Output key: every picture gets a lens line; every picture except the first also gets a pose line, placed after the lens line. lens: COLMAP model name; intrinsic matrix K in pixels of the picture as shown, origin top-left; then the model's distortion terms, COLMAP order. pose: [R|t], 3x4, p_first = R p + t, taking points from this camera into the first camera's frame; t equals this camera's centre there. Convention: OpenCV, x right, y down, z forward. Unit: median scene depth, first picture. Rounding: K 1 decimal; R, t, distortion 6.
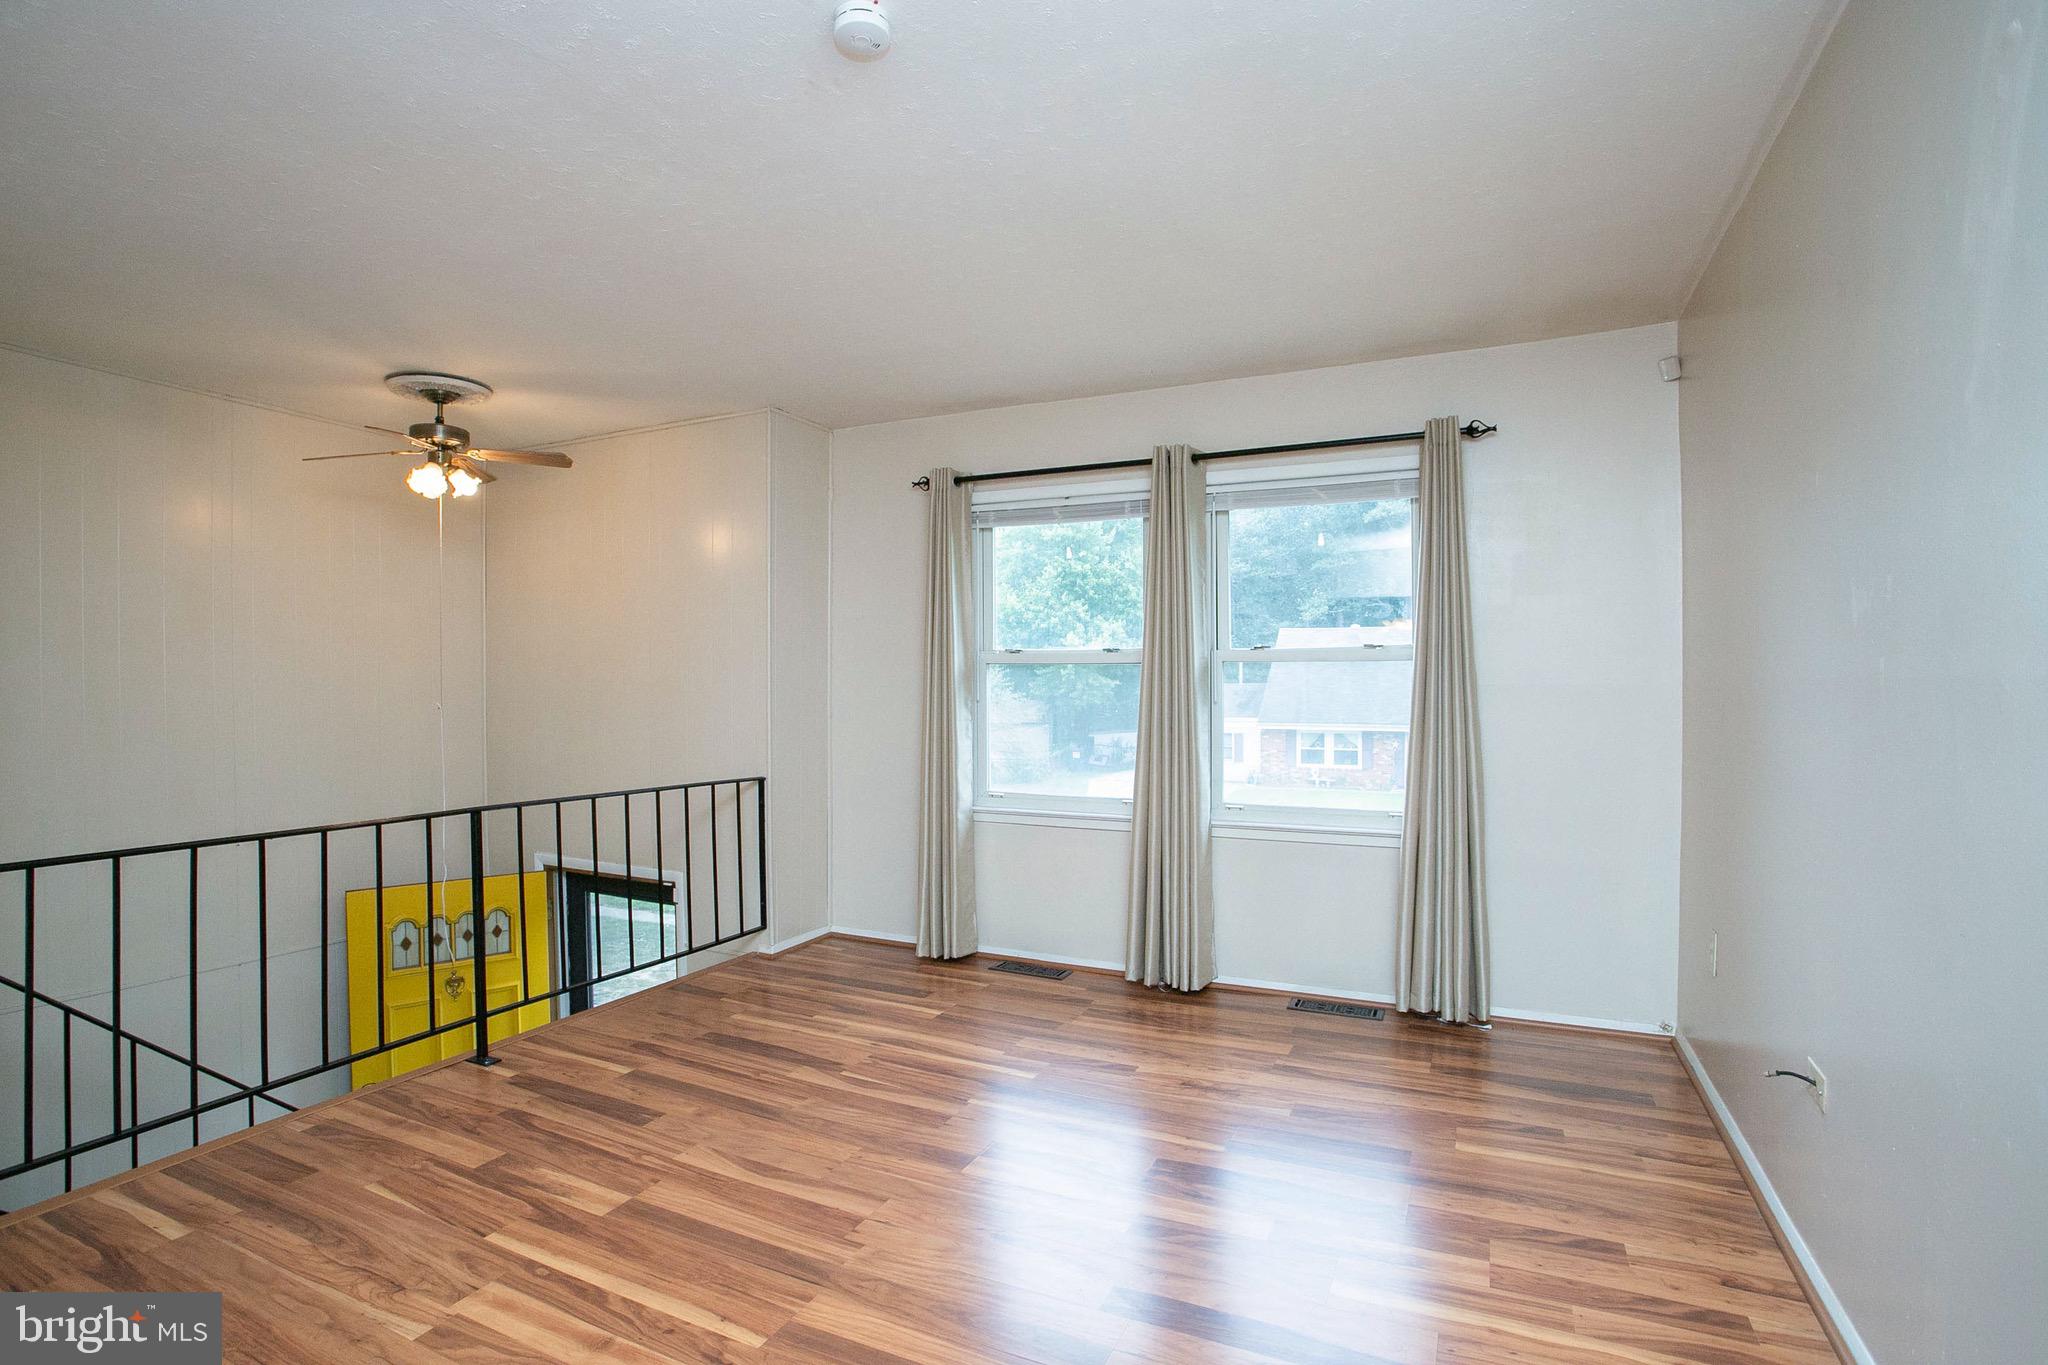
lens RADIAL K [[1005.6, 0, 969.3], [0, 1005.6, 680.7], [0, 0, 1]] dist [-0.108338, 0.060268]
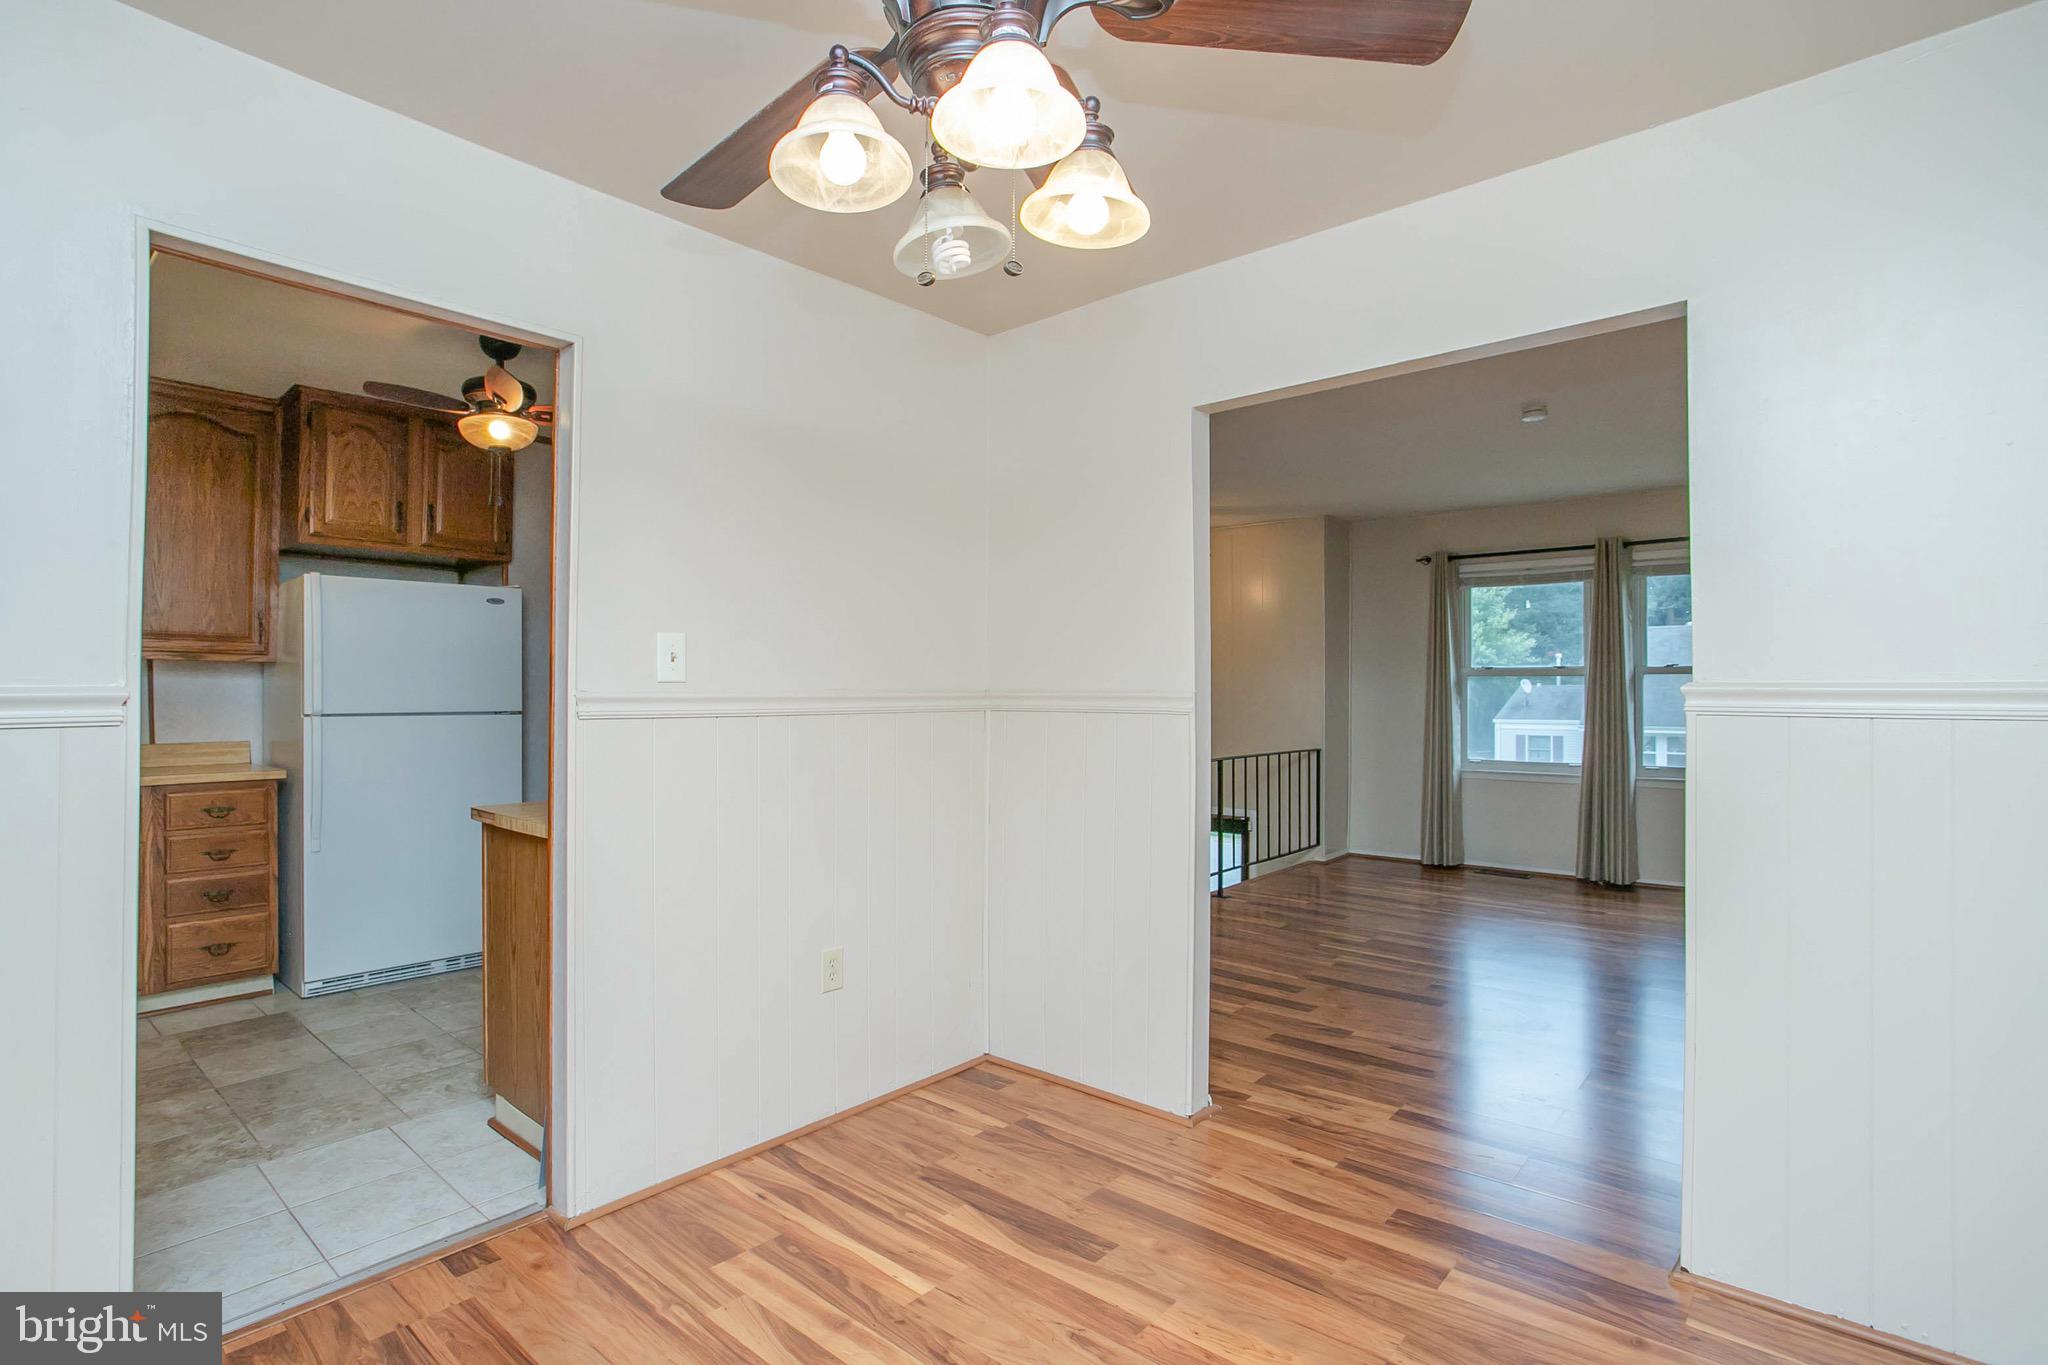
lens RADIAL K [[1023.6, 0, 980.4], [0, 1023.6, 693.8], [0, 0, 1]] dist [-0.061548, 0.024809]
pose [[0.970960, 0.000703, -0.239239, -0.387801], [0.001791, 0.999946, 0.010205, -0.008681], [0.239234, -0.010337, 0.970907, -0.781344]]
